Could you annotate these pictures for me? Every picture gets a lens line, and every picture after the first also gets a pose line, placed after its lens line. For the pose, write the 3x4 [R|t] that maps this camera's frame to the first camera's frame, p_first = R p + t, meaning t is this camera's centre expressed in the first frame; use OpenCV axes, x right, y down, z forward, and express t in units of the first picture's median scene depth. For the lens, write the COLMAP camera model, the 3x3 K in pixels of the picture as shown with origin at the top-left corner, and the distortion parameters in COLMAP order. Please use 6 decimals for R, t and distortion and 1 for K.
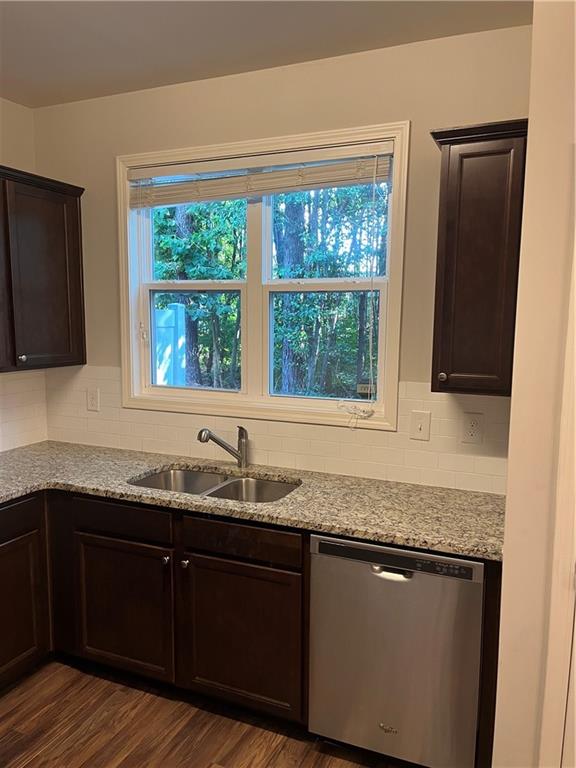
lens RADIAL K [[603.4, 0, 284.7], [0, 603.4, 389.7], [0, 0, 1]] dist [0.050203, -0.006628]
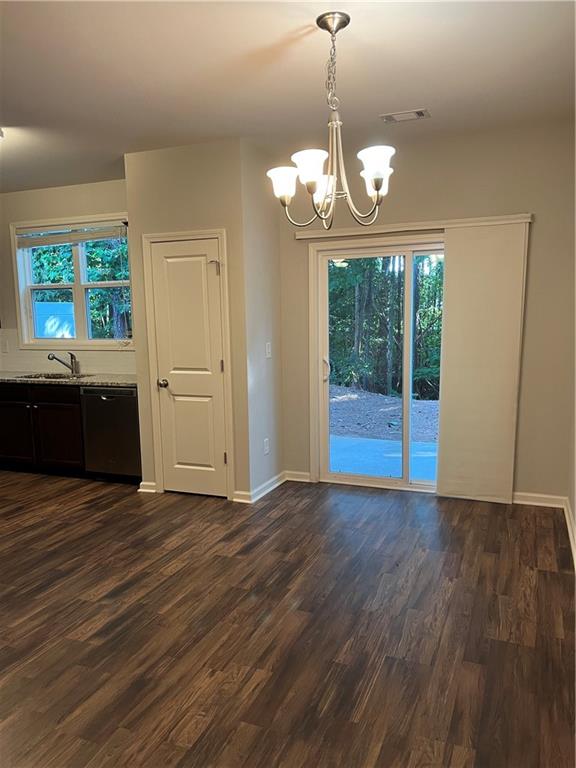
lens RADIAL K [[583.9, 0, 288.4], [0, 583.9, 389.4], [0, 0, 1]] dist [0.059523, -0.077864]
pose [[0.999058, -0.030396, 0.030980, 0.592682], [0.030100, 0.999497, 0.009974, 0.182479], [-0.031267, -0.009032, 0.999470, -1.027060]]
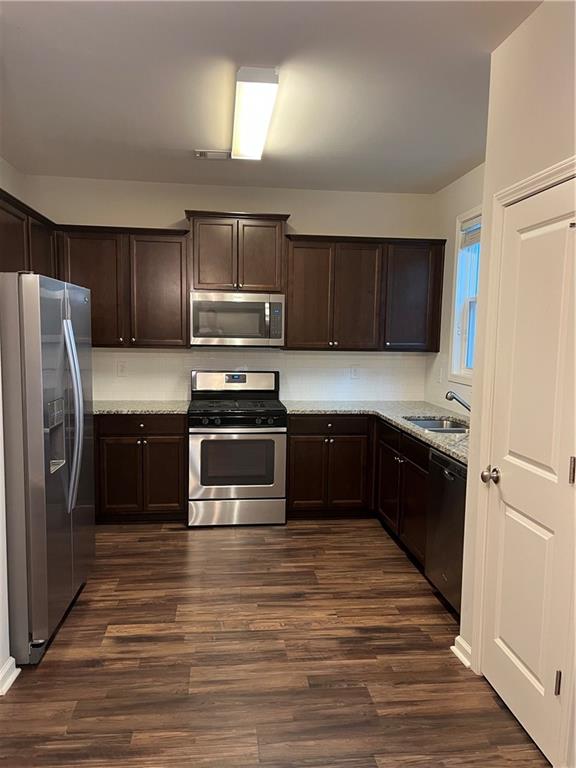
lens RADIAL K [[583.9, 0, 288.4], [0, 583.9, 389.4], [0, 0, 1]] dist [0.059523, -0.077864]
pose [[0.518559, 0.089966, -0.850296, 0.849531], [-0.122749, 0.991981, 0.030098, 0.060919], [0.846185, 0.088765, 0.525444, -0.112852]]
